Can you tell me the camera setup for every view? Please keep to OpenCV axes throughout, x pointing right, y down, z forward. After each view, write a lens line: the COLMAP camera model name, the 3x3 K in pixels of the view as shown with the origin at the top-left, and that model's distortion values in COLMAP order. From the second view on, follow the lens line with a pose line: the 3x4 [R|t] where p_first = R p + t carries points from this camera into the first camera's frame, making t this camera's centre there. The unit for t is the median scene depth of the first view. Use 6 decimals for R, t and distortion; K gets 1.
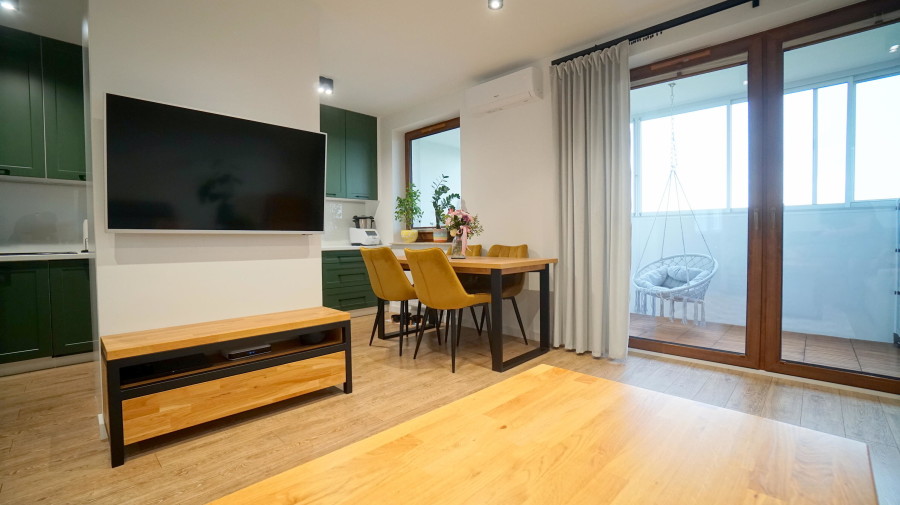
lens RADIAL K [[398.3, 0, 444.1], [0, 398.3, 249.1], [0, 0, 1]] dist [-0.030965, 0.004262]
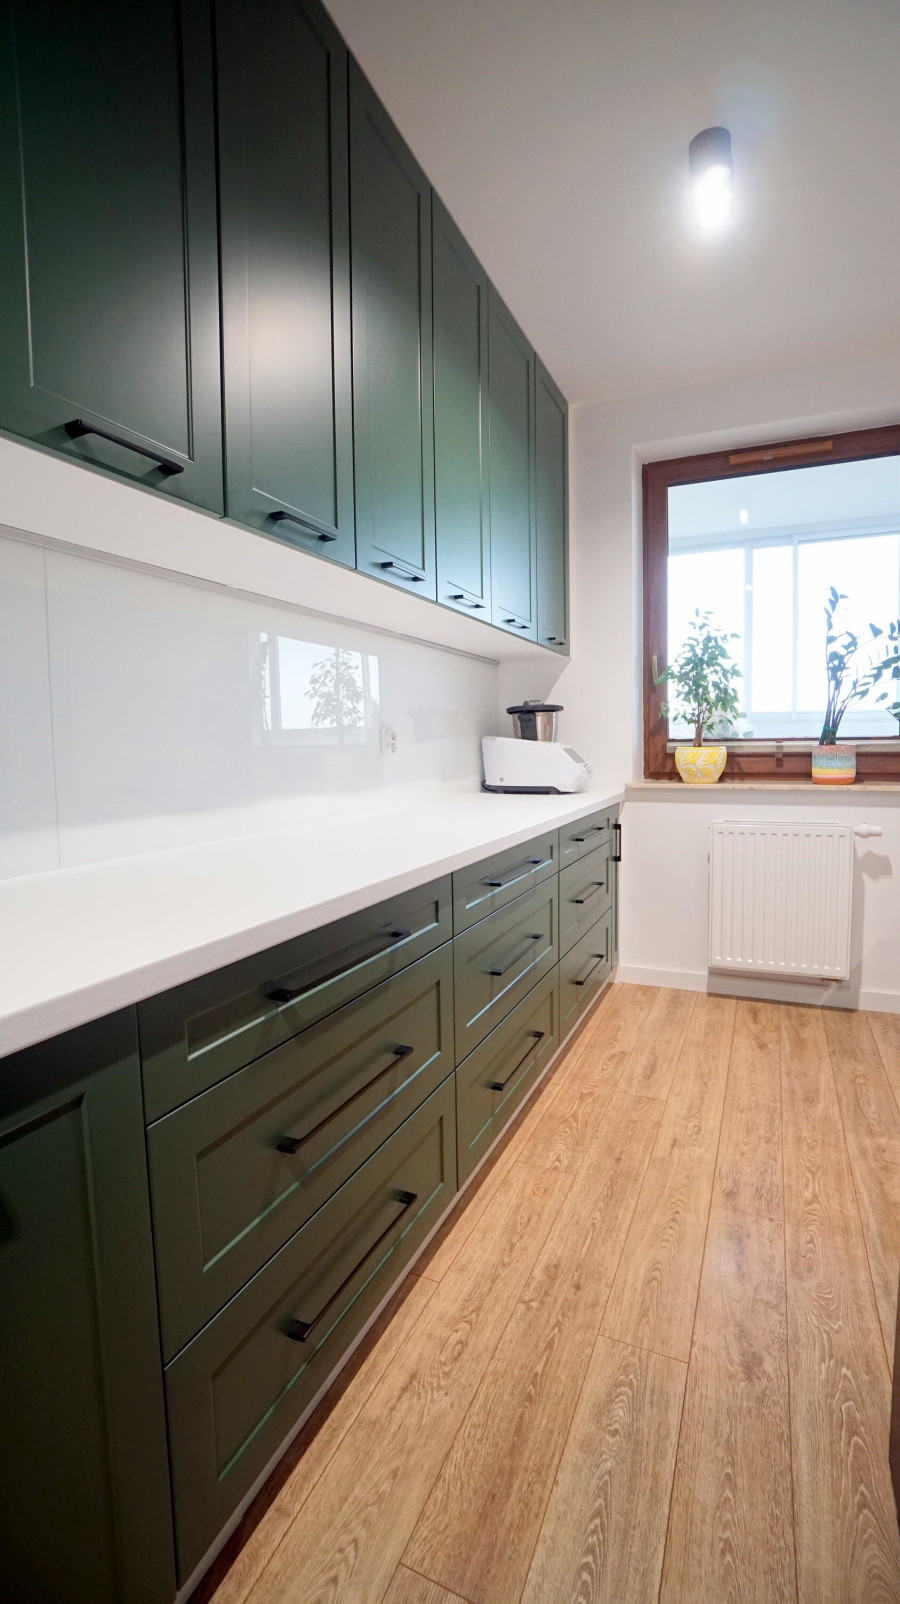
lens RADIAL K [[709.8, 0, 461.9], [0, 709.8, 799.2], [0, 0, 1]] dist [-0.030965, 0.004262]
pose [[0.928877, -0.017807, 0.369960, -0.969635], [0.009415, 0.999656, 0.024476, -0.037406], [-0.370269, -0.019253, 0.928725, 0.993280]]
